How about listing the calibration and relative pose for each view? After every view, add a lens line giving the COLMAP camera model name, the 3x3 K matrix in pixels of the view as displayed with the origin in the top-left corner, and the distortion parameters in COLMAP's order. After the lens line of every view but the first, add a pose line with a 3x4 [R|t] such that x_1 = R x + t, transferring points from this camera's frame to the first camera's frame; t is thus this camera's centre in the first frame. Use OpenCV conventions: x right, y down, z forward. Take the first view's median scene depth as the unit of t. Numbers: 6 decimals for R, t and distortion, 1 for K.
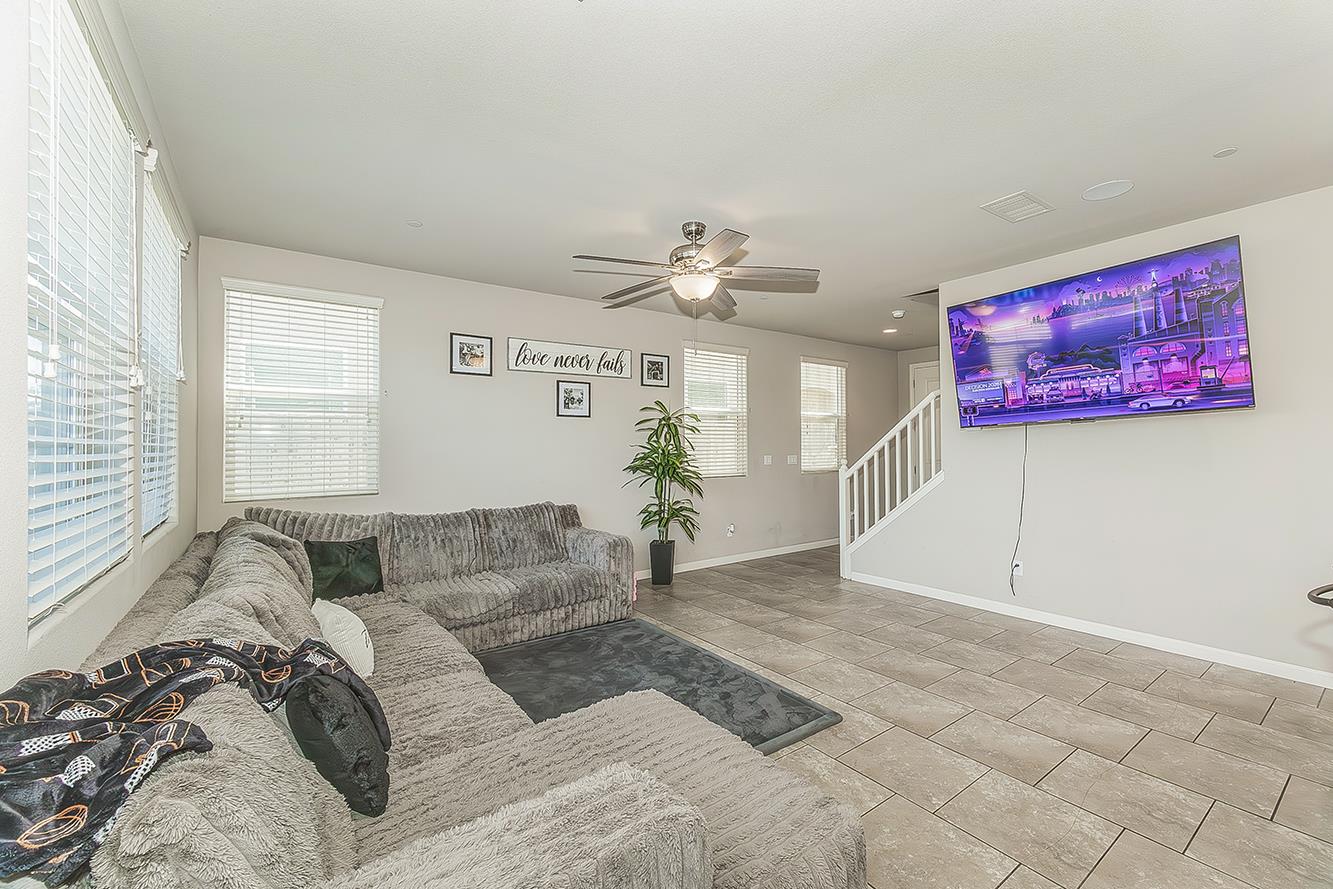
lens RADIAL K [[600.5, 0, 666.5], [0, 600.5, 444.5], [0, 0, 1]] dist [0.000215, -0.000115]
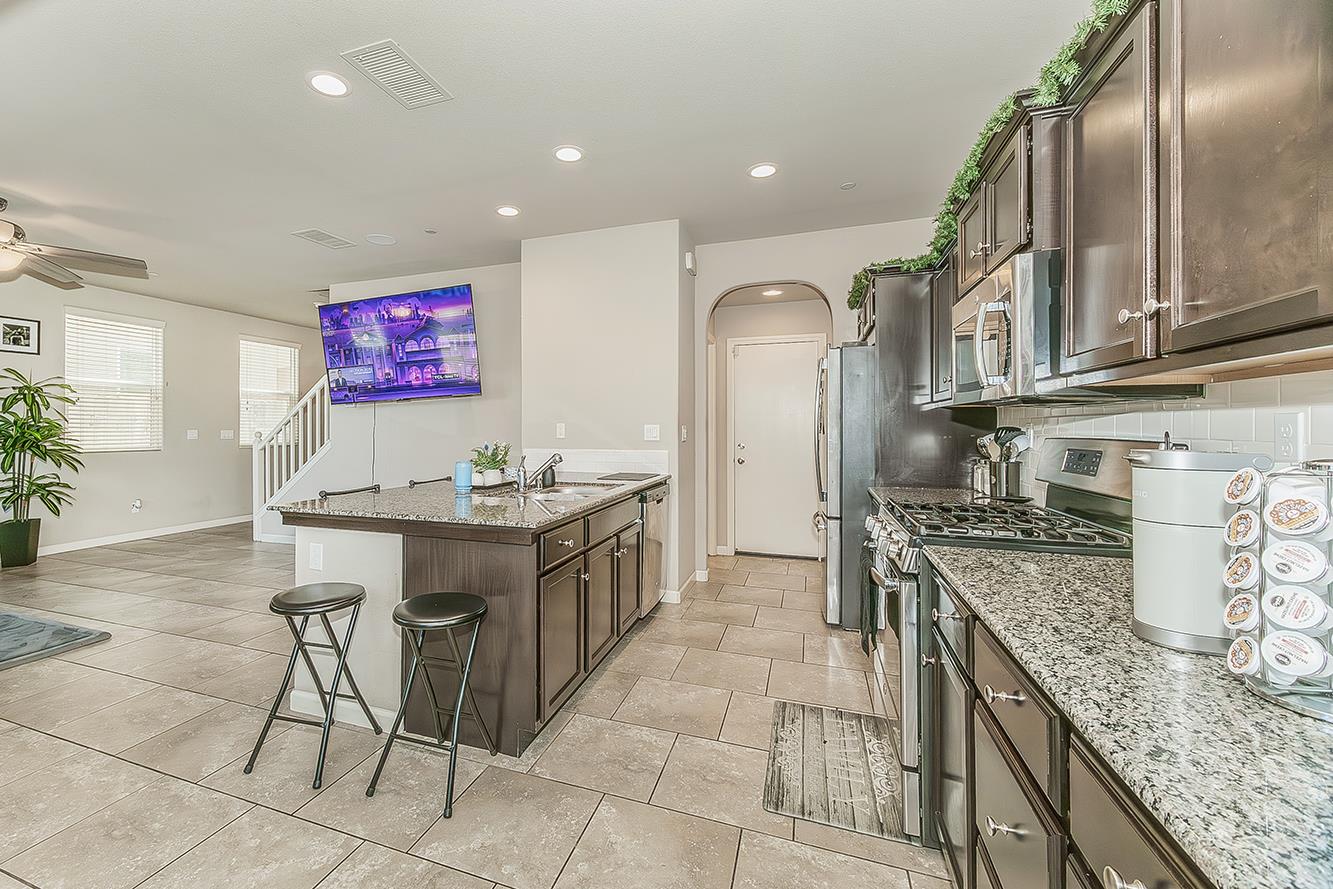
lens RADIAL K [[600.5, 0, 666.5], [0, 600.5, 444.5], [0, 0, 1]] dist [0.000215, -0.000115]
pose [[0.814273, -0.012794, 0.580340, 0.268924], [-0.001962, 0.999691, 0.024792, 0.019114], [-0.580478, -0.021326, 0.813997, -0.336169]]
